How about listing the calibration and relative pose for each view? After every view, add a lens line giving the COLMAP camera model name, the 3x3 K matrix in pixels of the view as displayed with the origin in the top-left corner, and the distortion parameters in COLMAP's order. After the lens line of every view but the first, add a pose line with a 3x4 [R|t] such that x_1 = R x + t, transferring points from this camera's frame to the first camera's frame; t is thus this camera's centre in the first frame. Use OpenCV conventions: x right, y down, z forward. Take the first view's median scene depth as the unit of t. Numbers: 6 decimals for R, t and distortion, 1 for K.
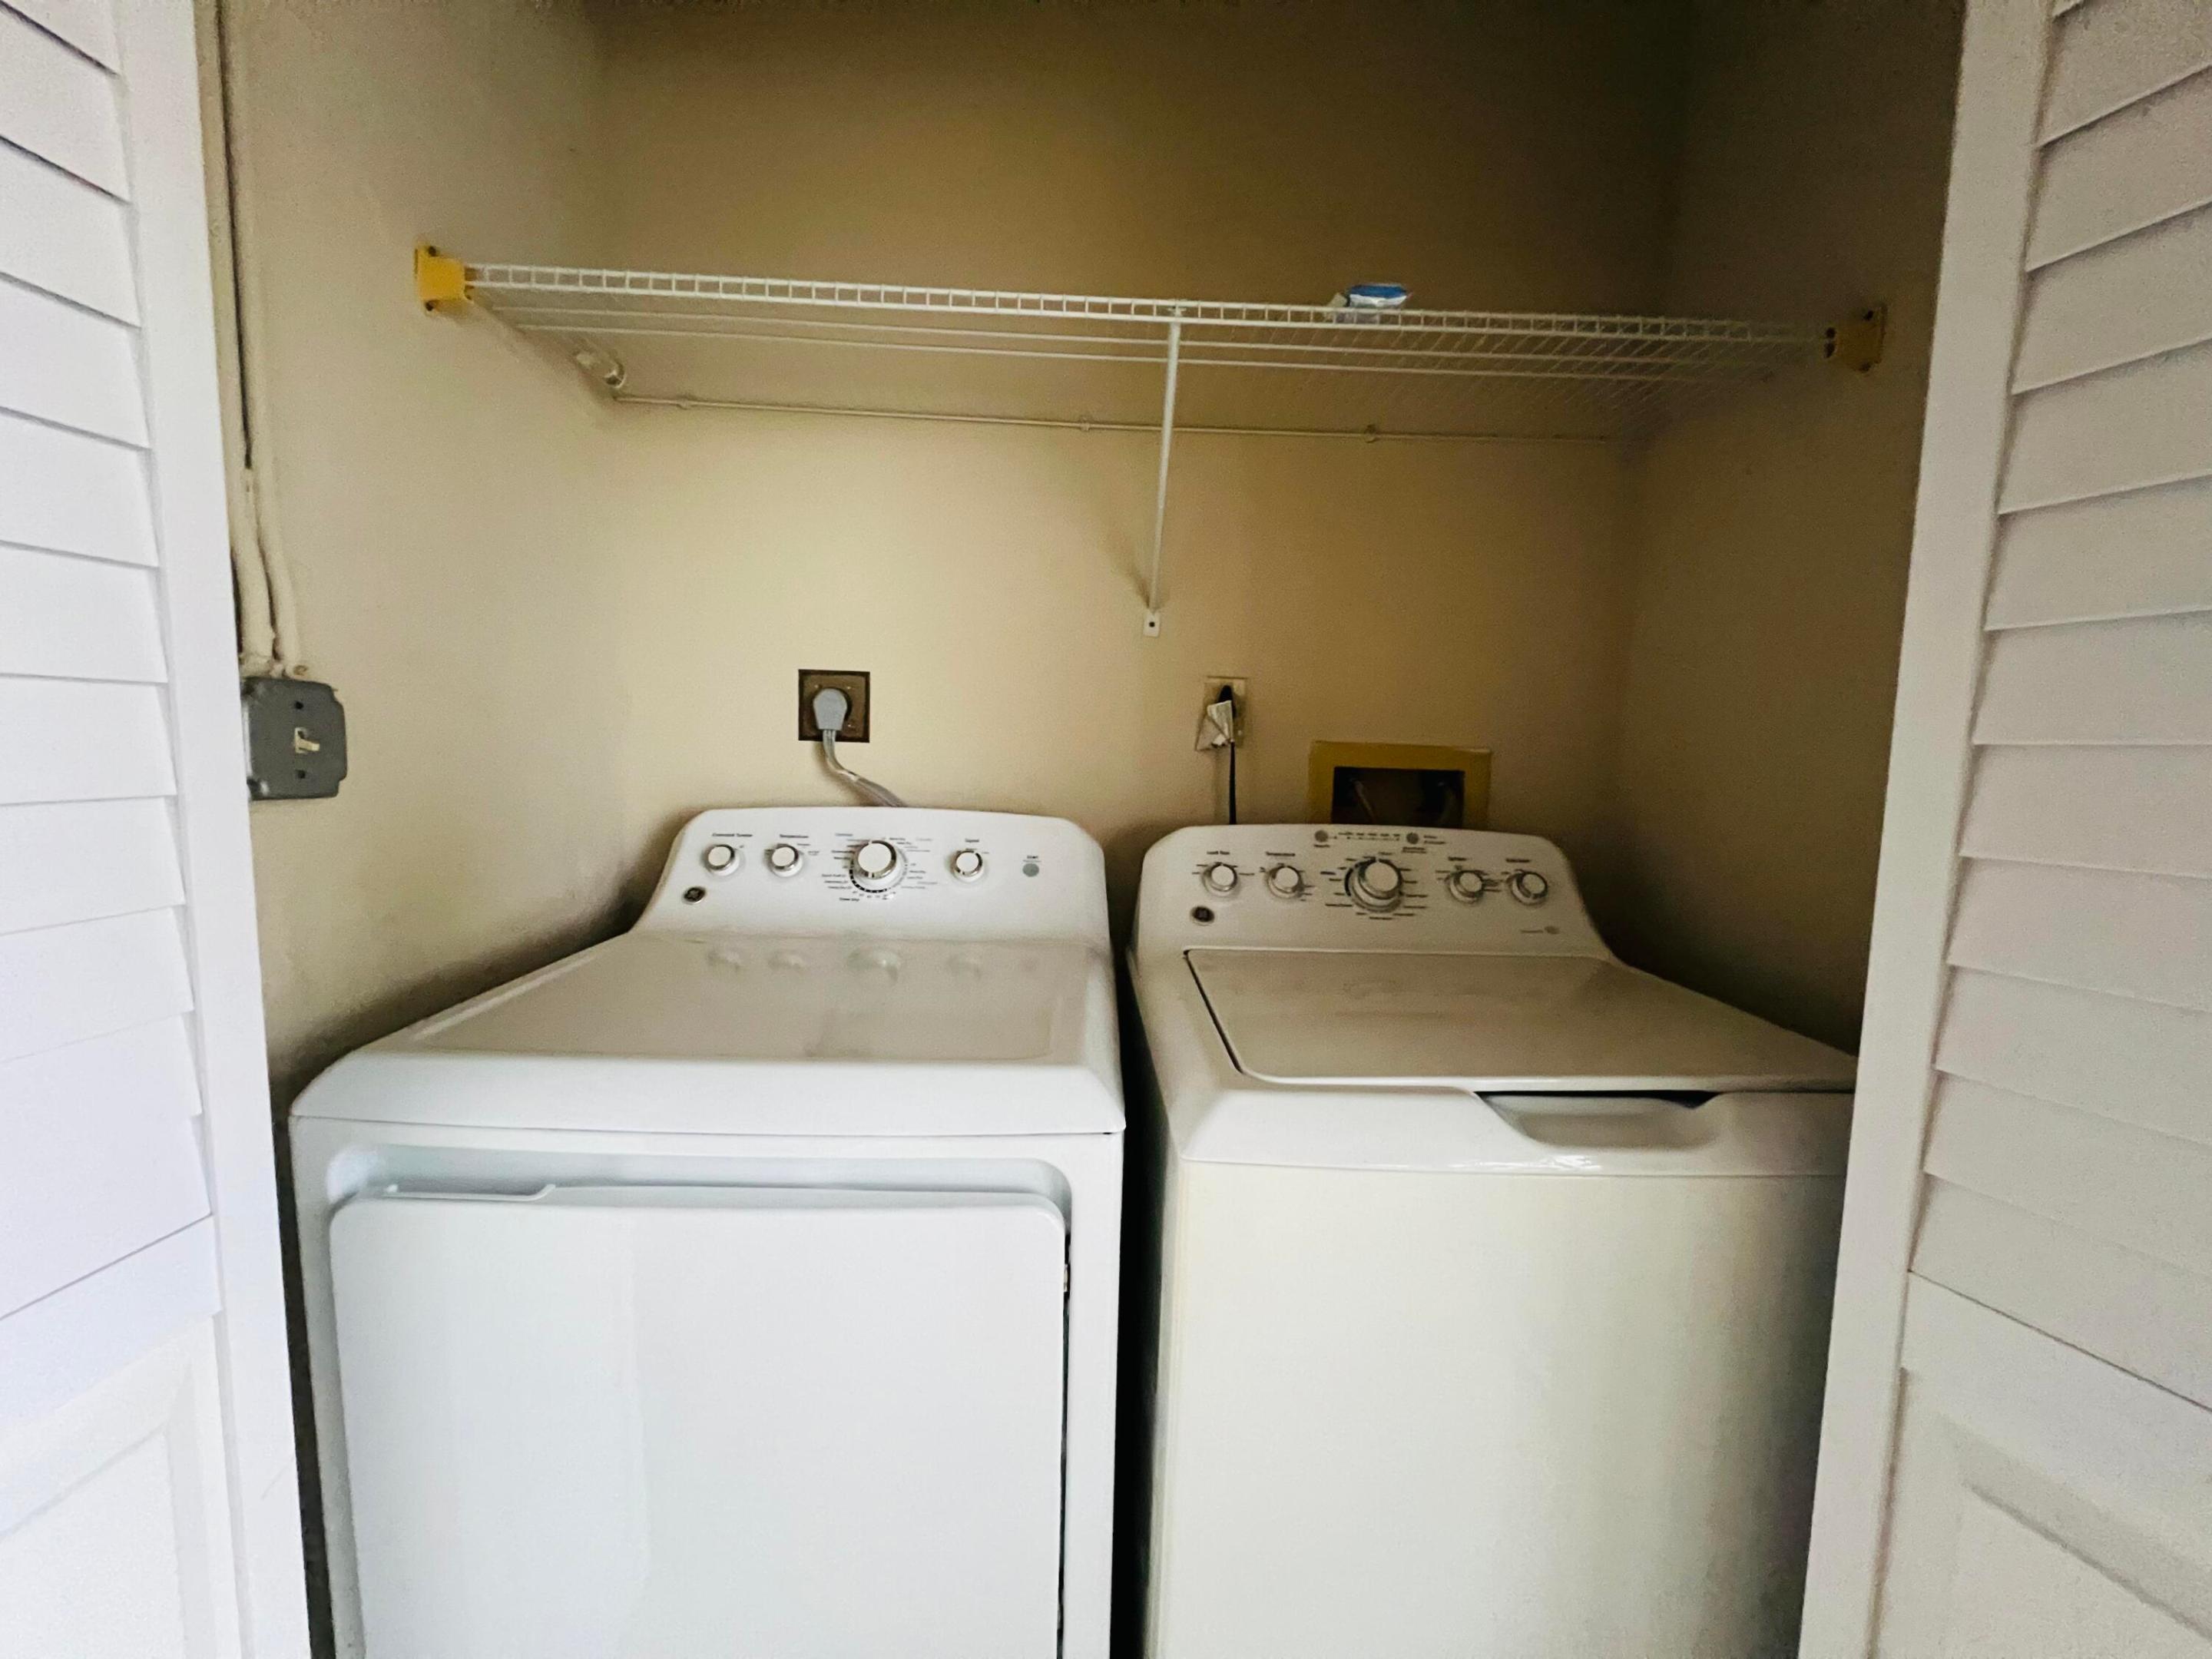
lens RADIAL K [[883.2, 0, 1106.0], [0, 883.2, 829.5], [0, 0, 1]] dist [0.000680, -0.000316]
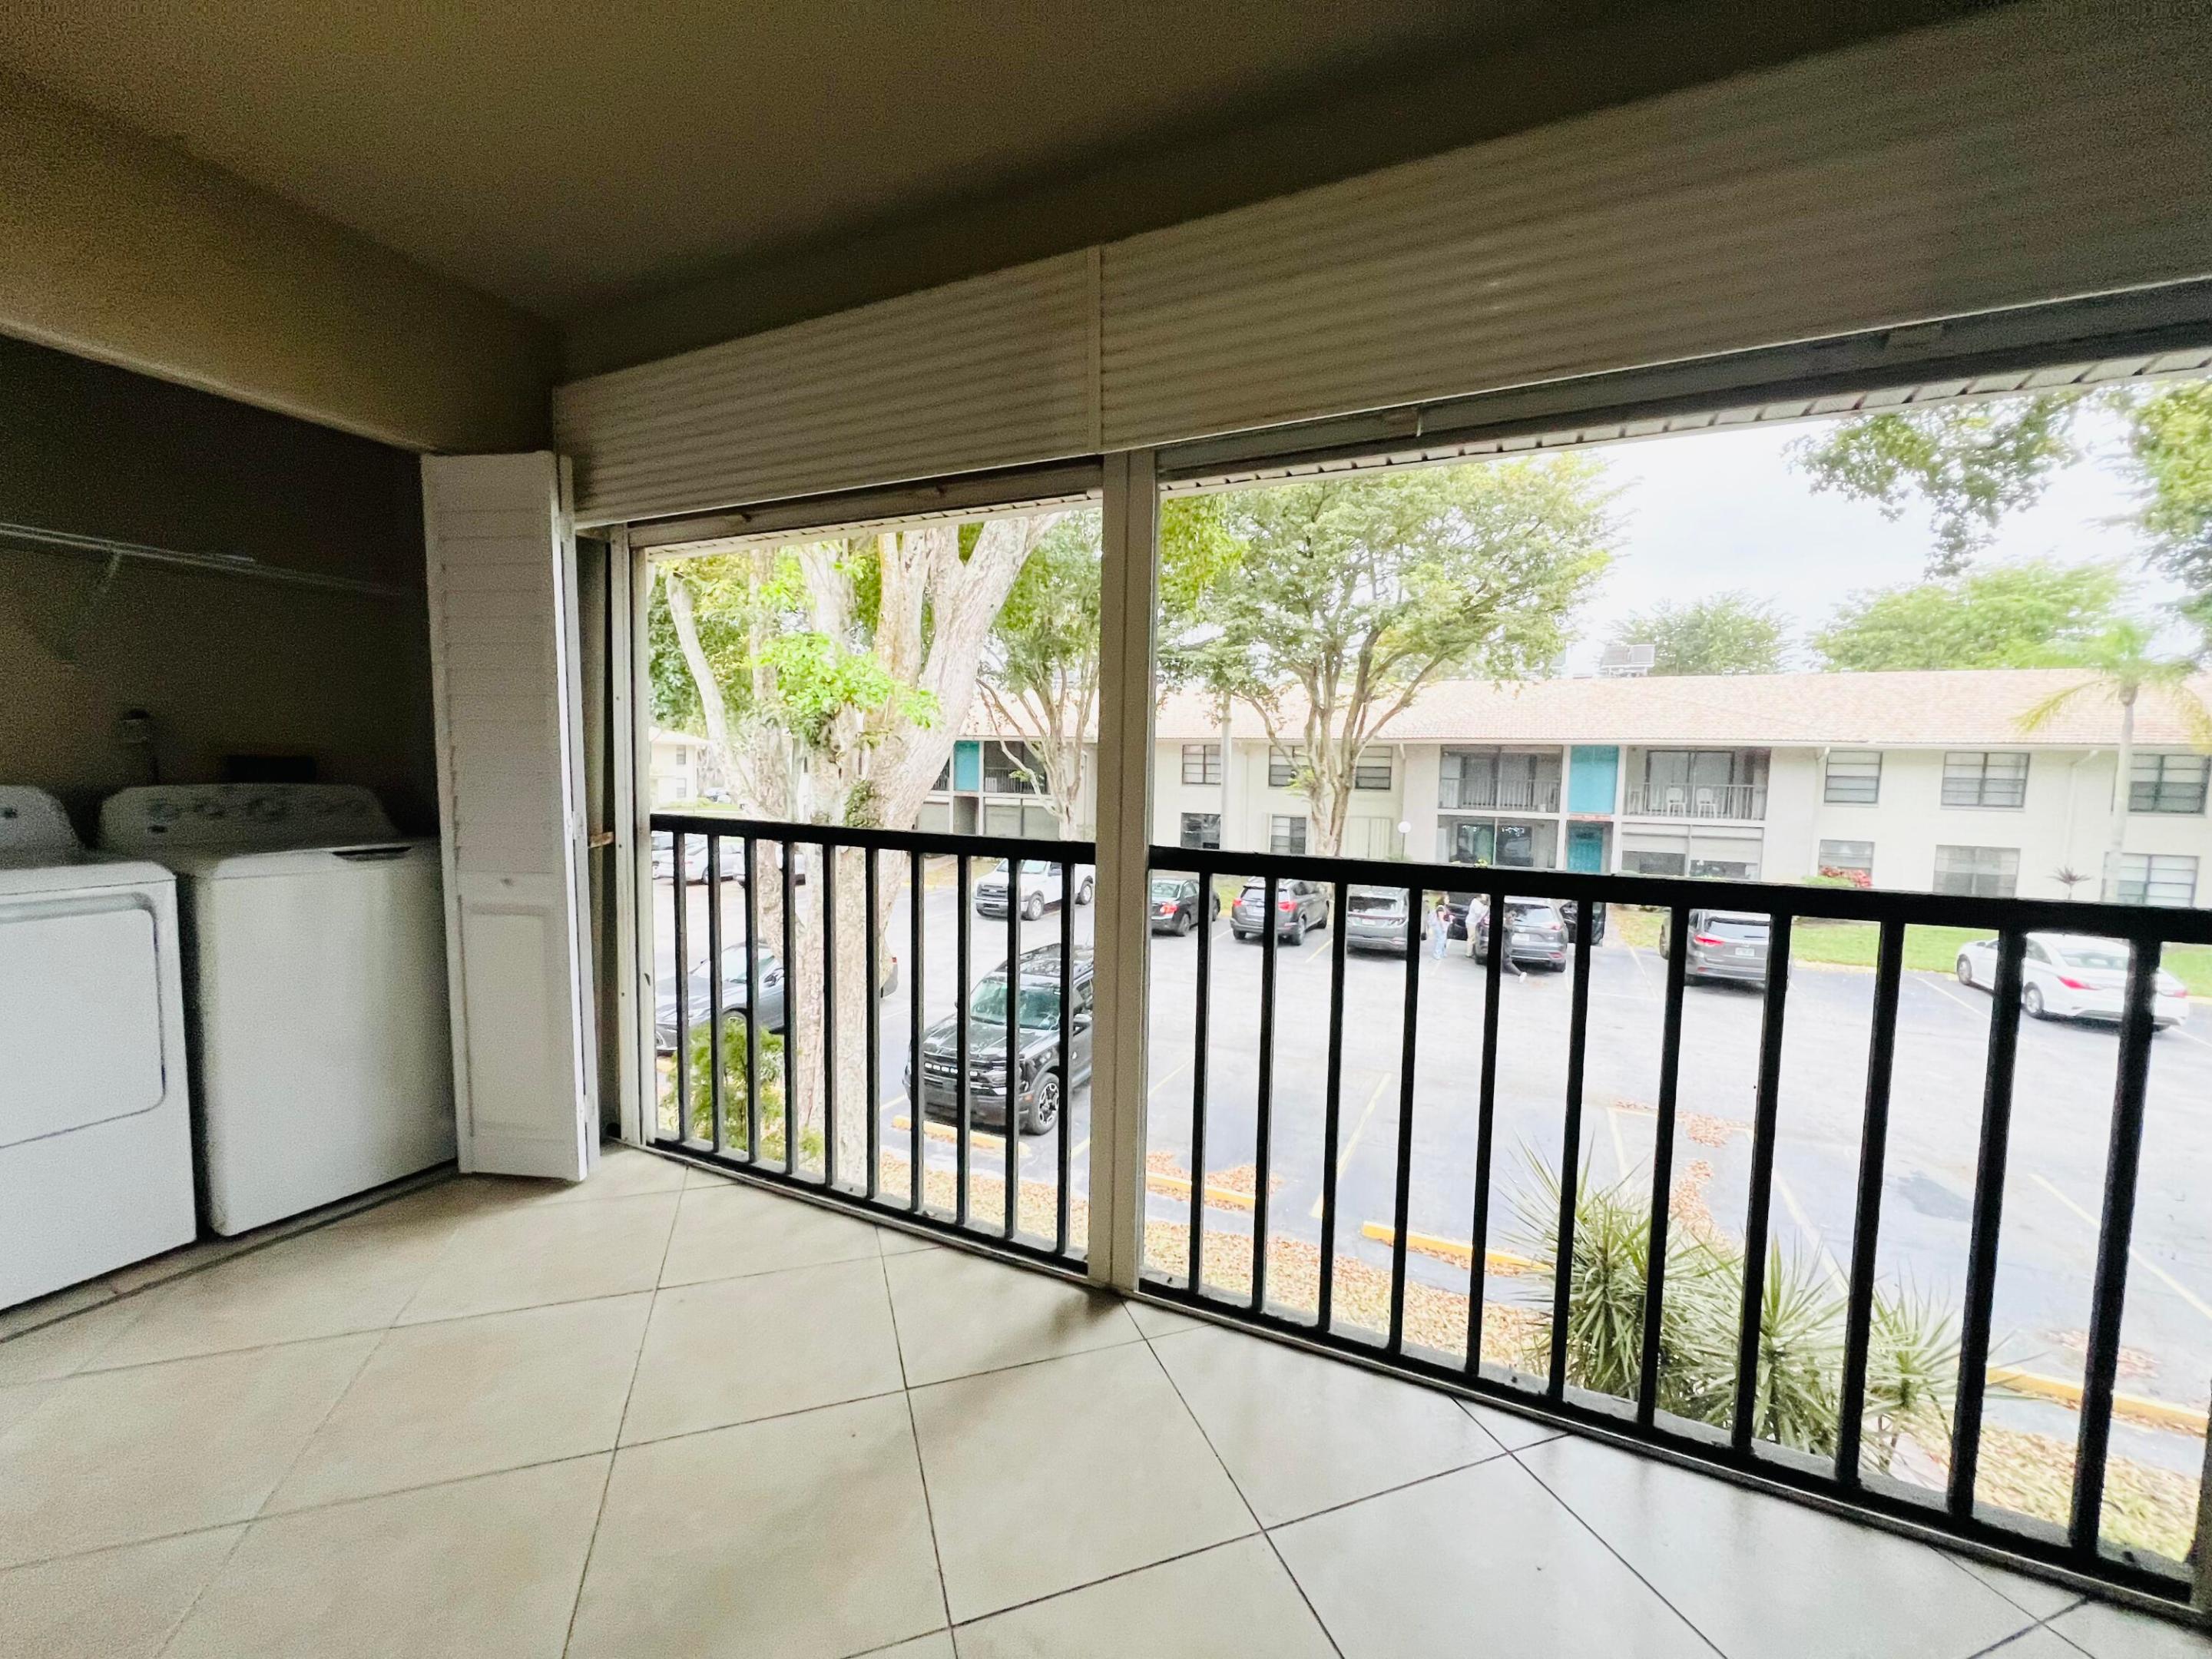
lens RADIAL K [[883.1, 0, 1108.1], [0, 883.1, 833.7], [0, 0, 1]] dist [-0.002316, -0.000198]
pose [[0.458947, -0.089936, 0.883900, -0.640617], [0.073989, 0.995277, 0.062851, 0.134319], [-0.885377, 0.036554, 0.463433, -1.763617]]
